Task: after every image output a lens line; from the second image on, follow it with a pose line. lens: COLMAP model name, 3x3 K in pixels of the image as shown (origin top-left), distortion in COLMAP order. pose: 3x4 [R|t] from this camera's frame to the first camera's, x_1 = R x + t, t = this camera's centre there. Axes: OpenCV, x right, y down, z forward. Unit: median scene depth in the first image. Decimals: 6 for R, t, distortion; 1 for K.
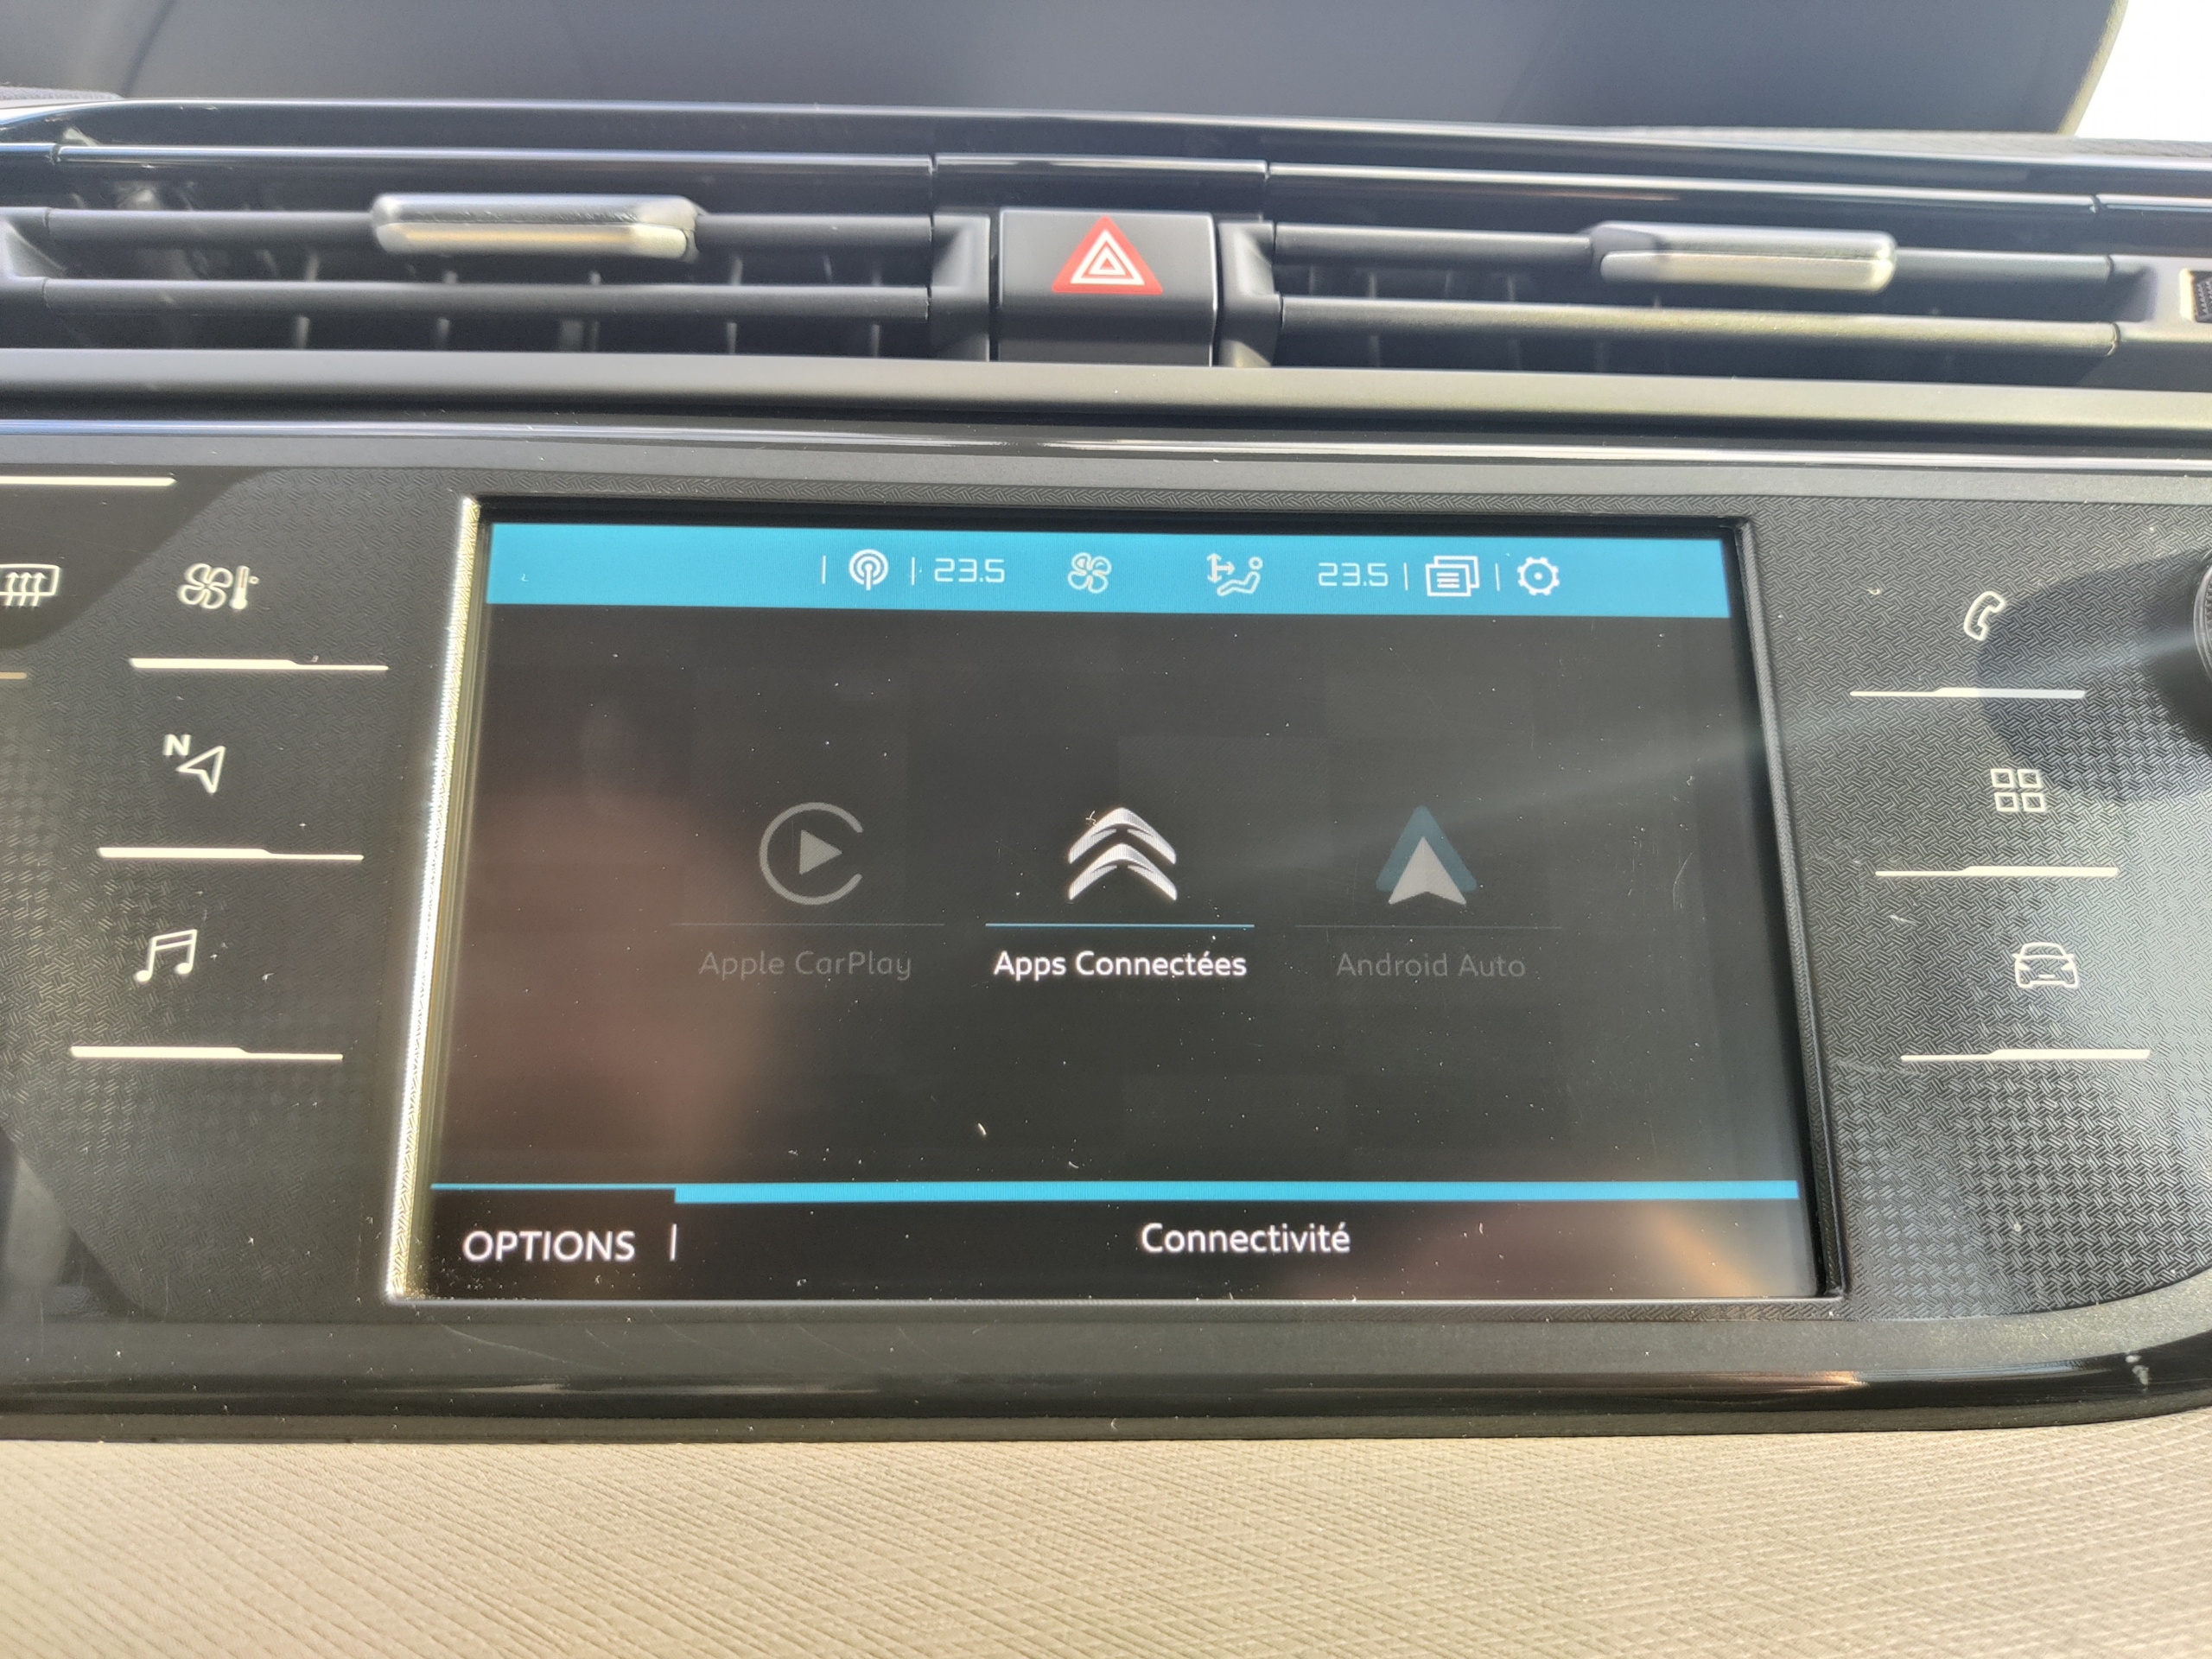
lens RADIAL K [[1662.8, 0, 1092.2], [0, 1662.8, 842.5], [0, 0, 1]] dist [-0.007208, -0.021455]
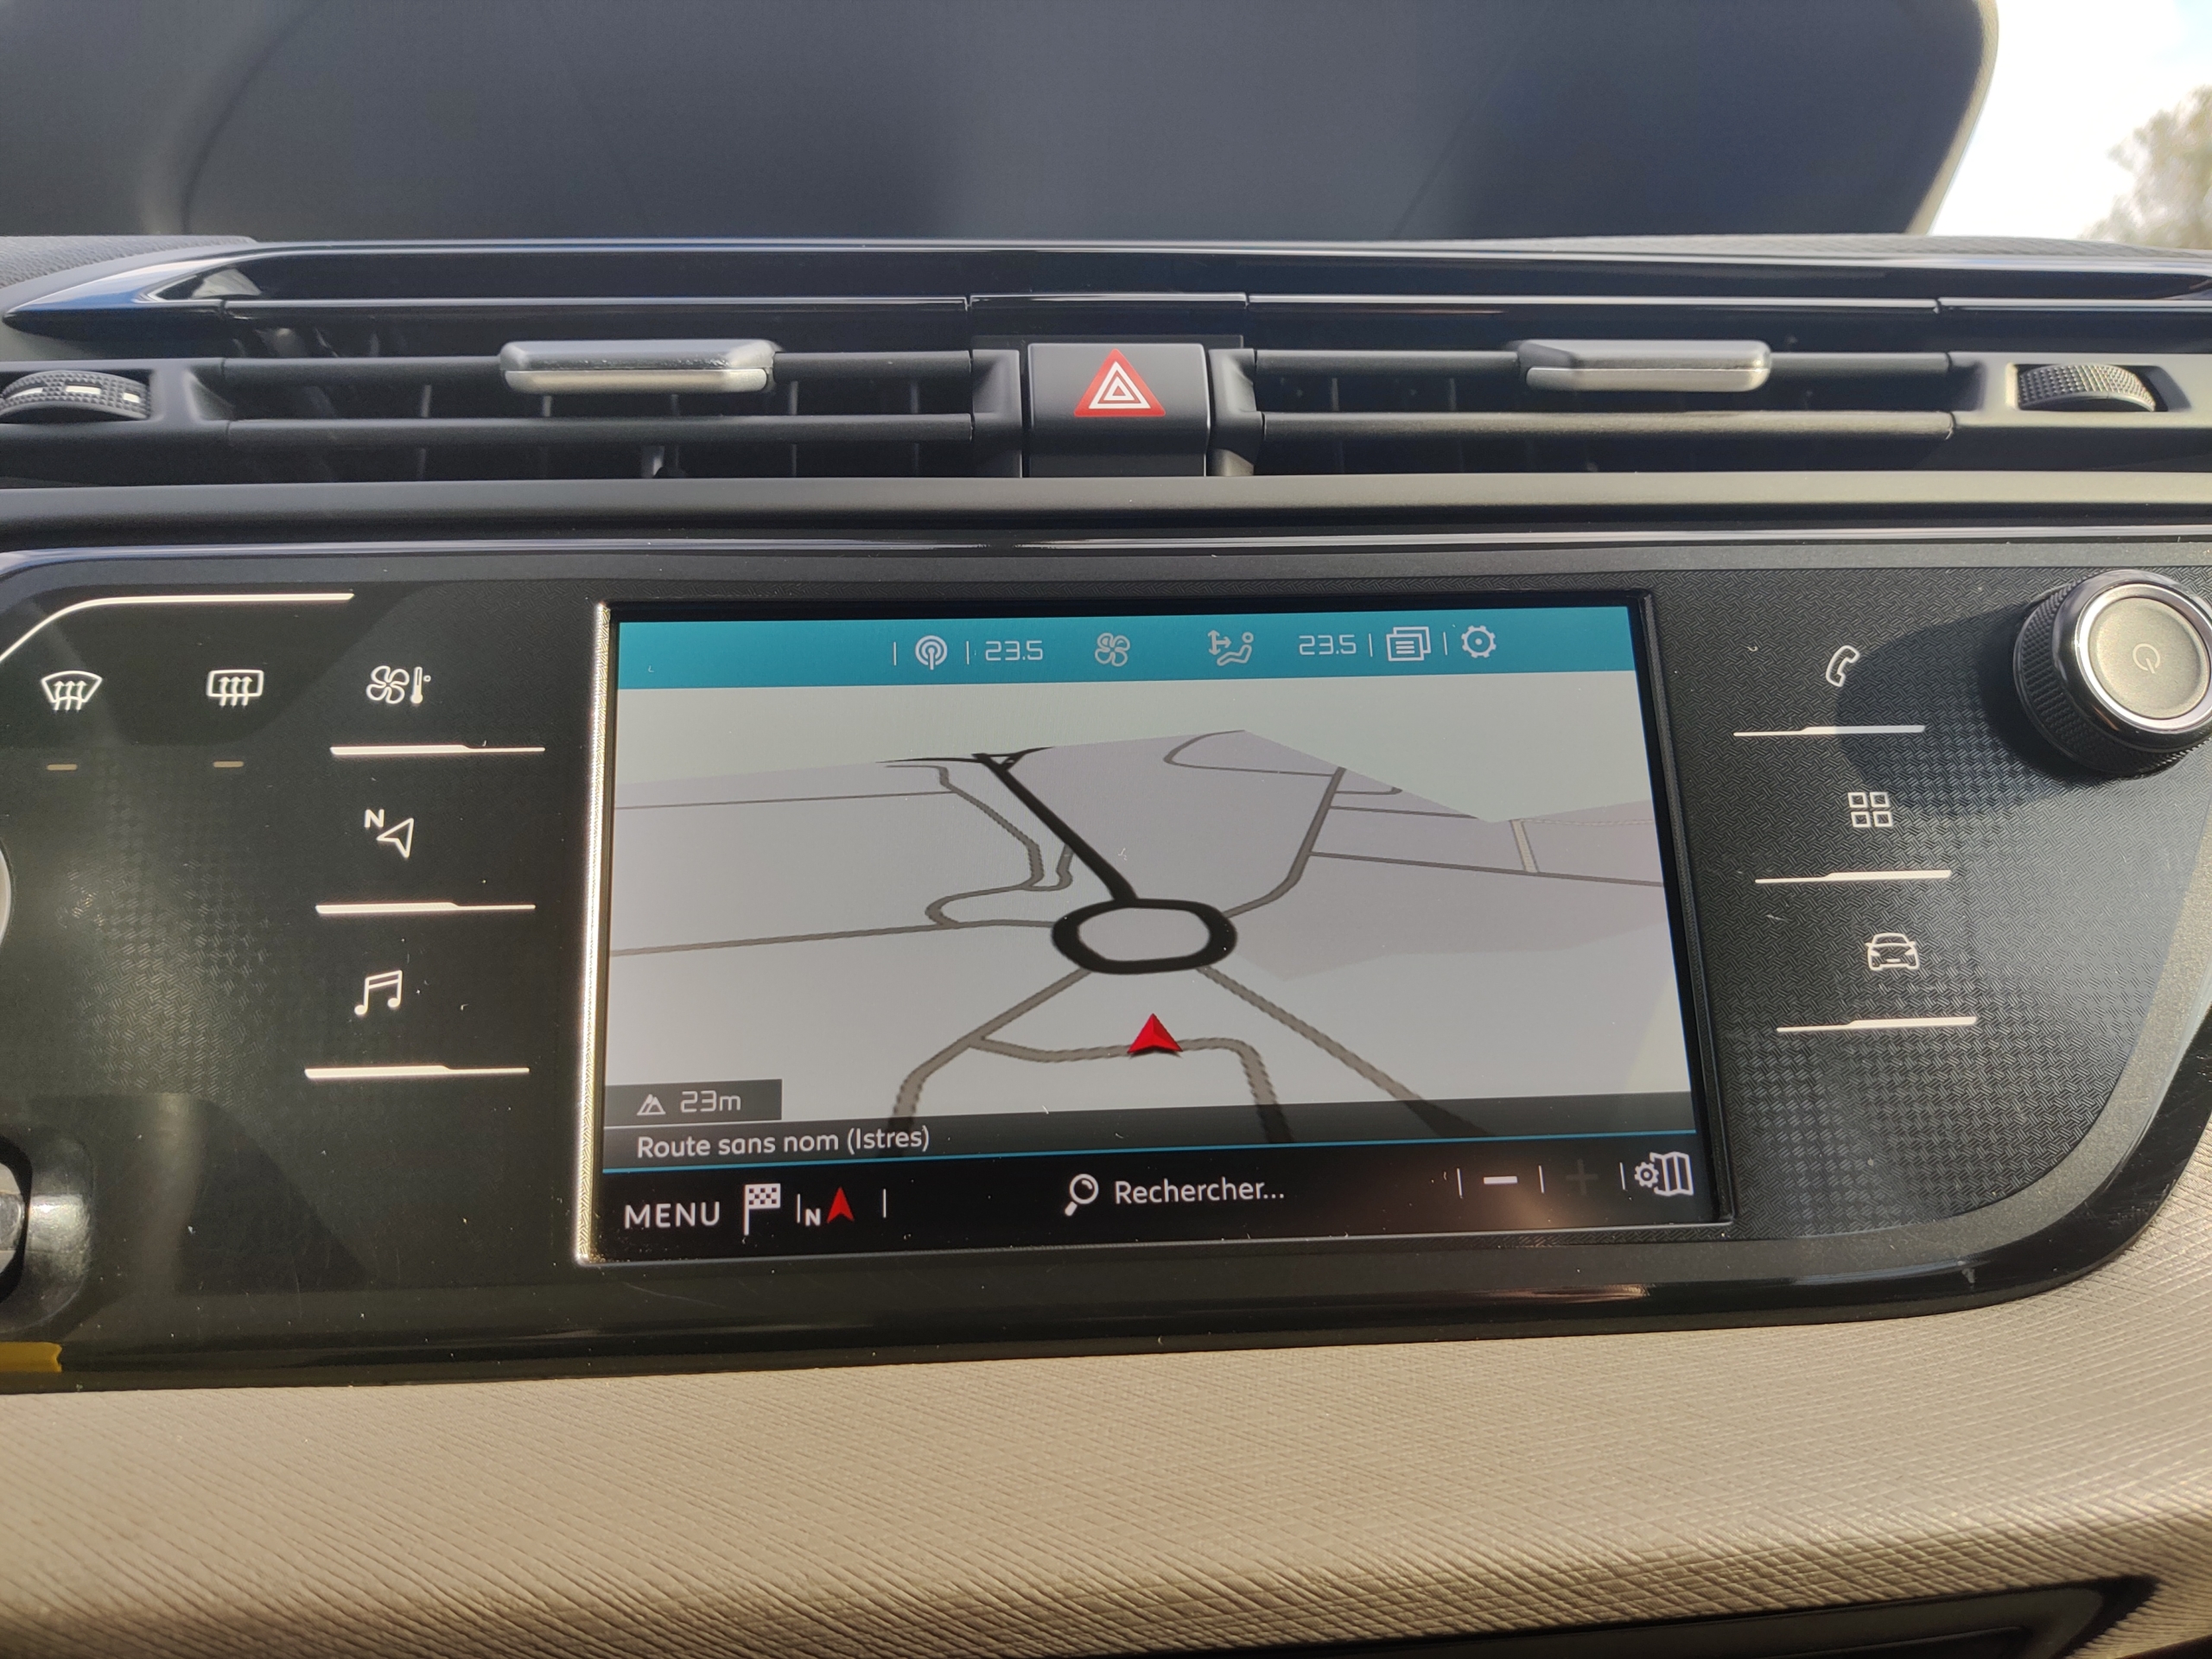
lens RADIAL K [[1662.8, 0, 1083.8], [0, 1662.8, 831.0], [0, 0, 1]] dist [-0.007208, -0.021455]
pose [[0.999296, -0.028191, 0.024737, -0.059162], [0.027586, 0.999320, 0.024462, -0.063179], [-0.025410, -0.023762, 0.999395, -0.226812]]
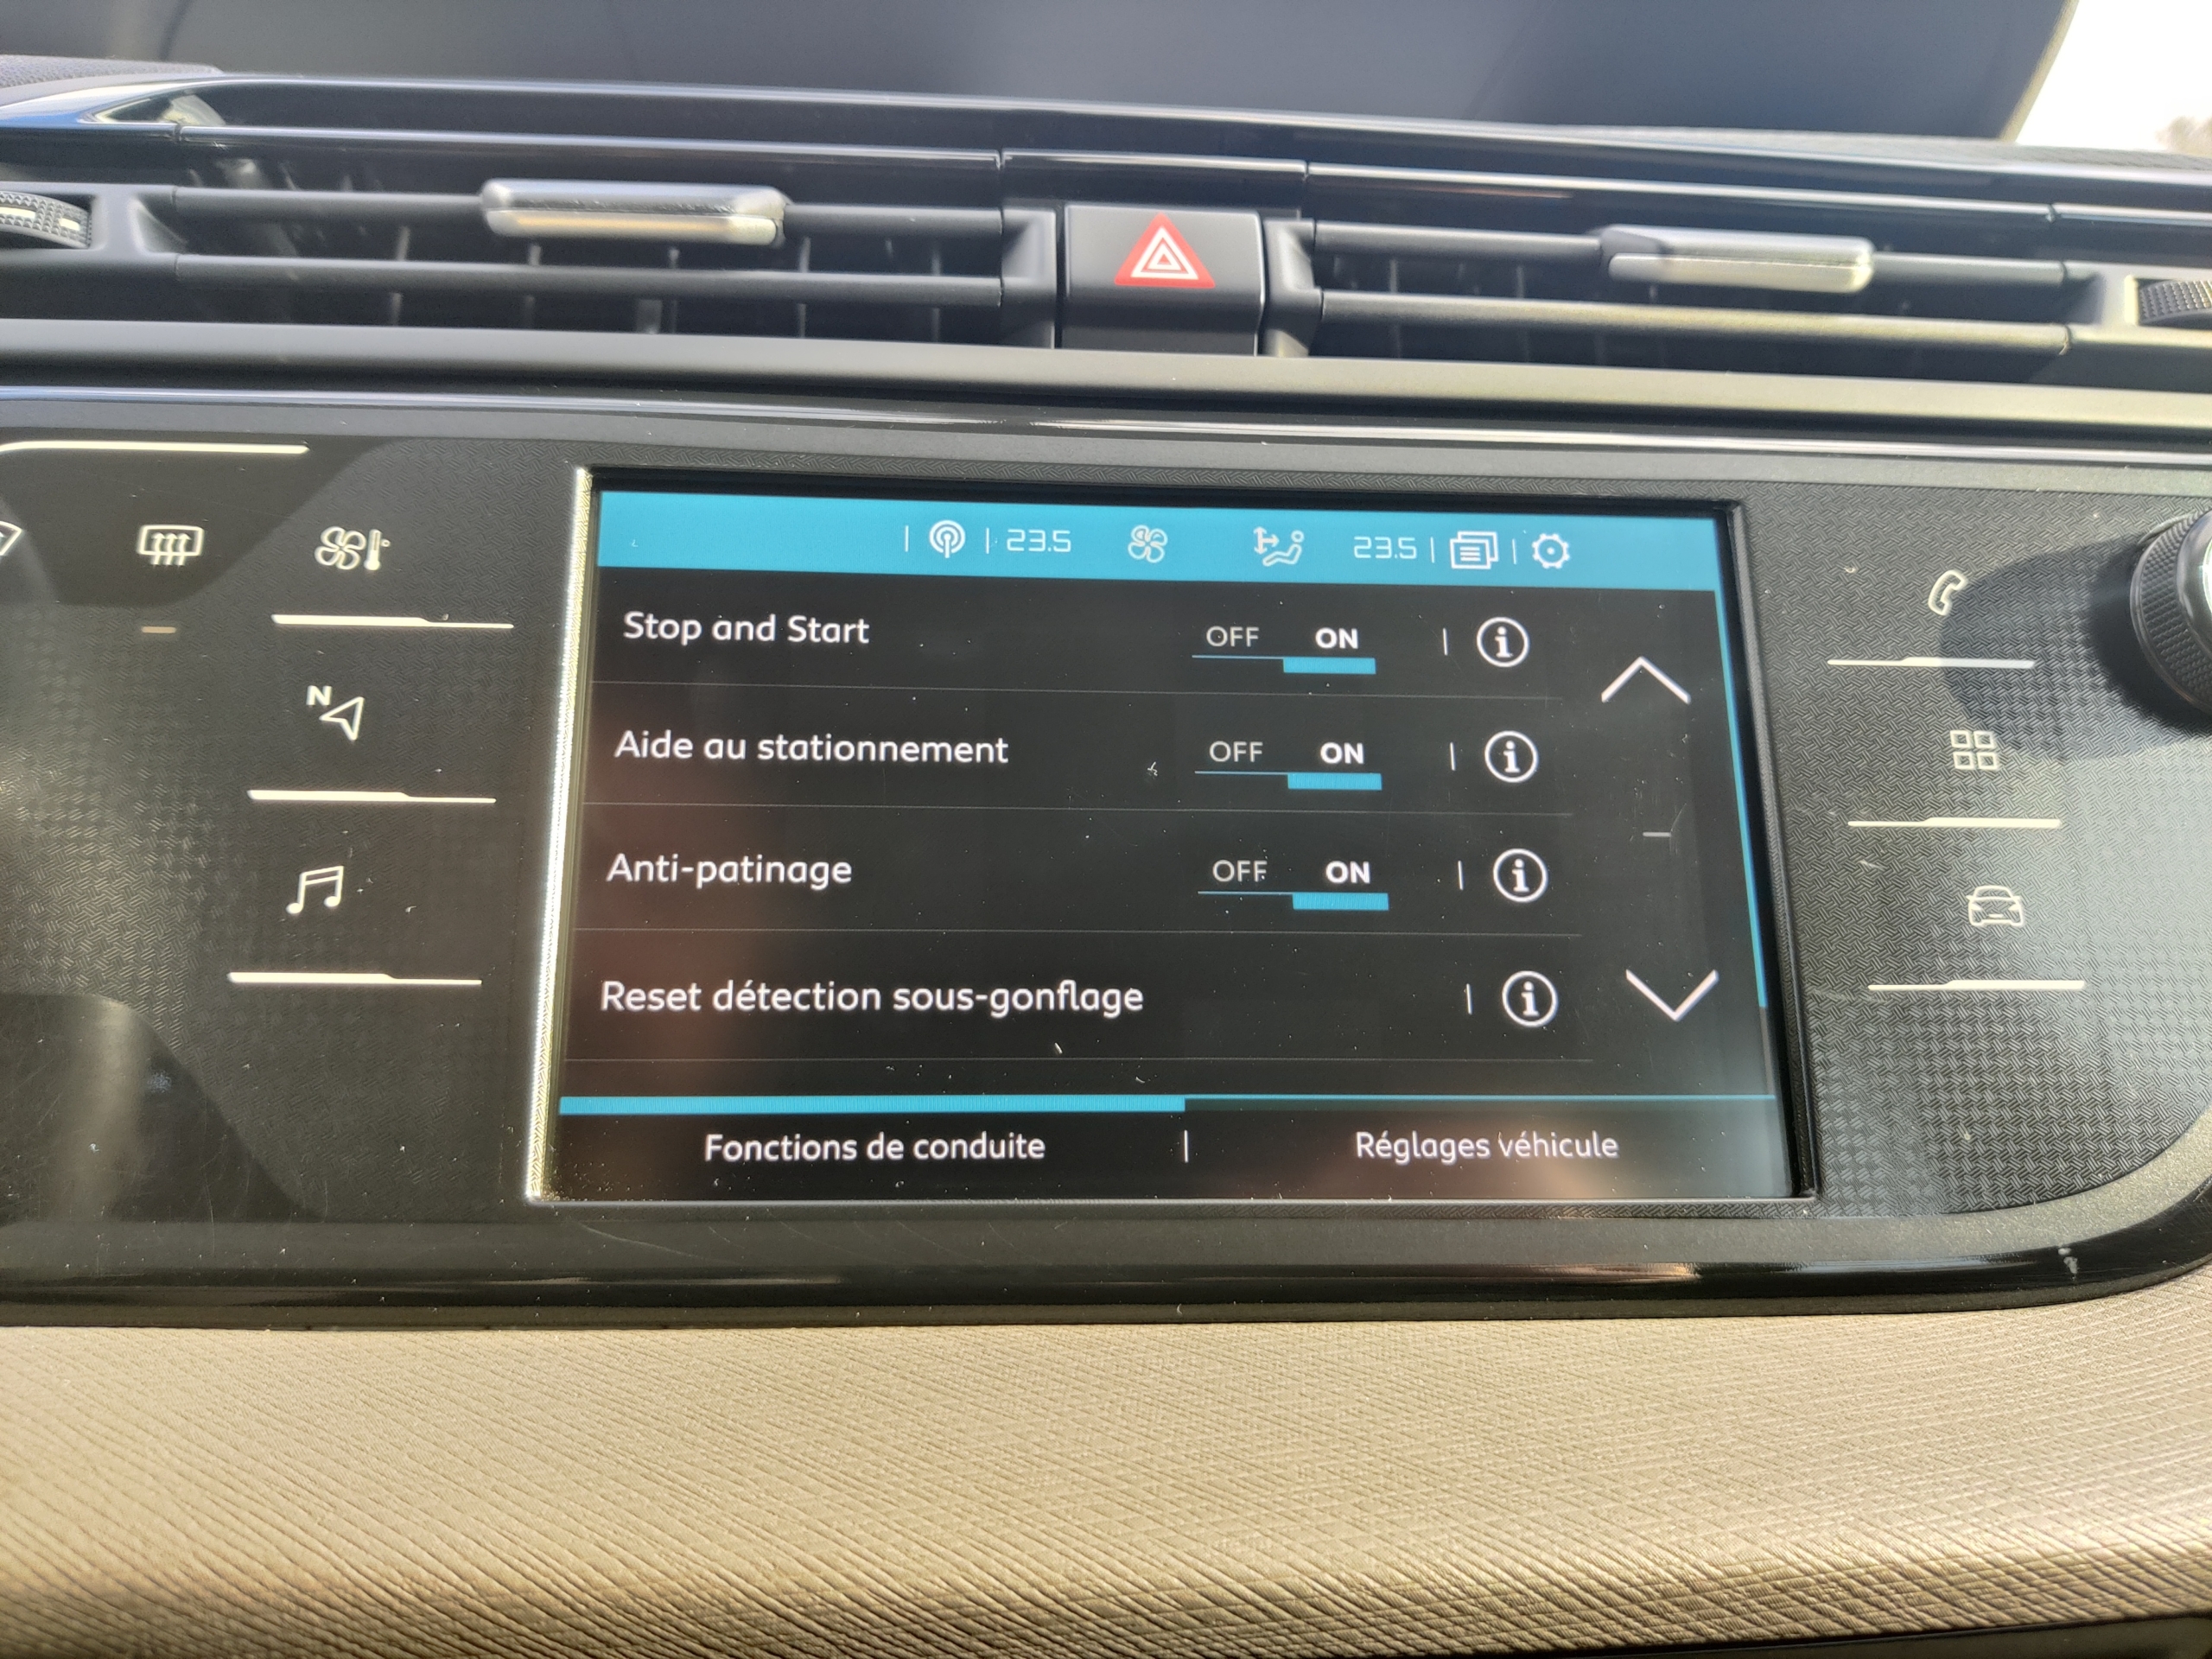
lens RADIAL K [[1662.8, 0, 1089.5], [0, 1662.8, 795.4], [0, 0, 1]] dist [-0.007208, -0.021455]
pose [[0.999381, 0.007560, 0.034360, -0.080560], [-0.008417, 0.999655, 0.024884, -0.024013], [-0.034160, -0.025158, 0.999100, -0.105596]]
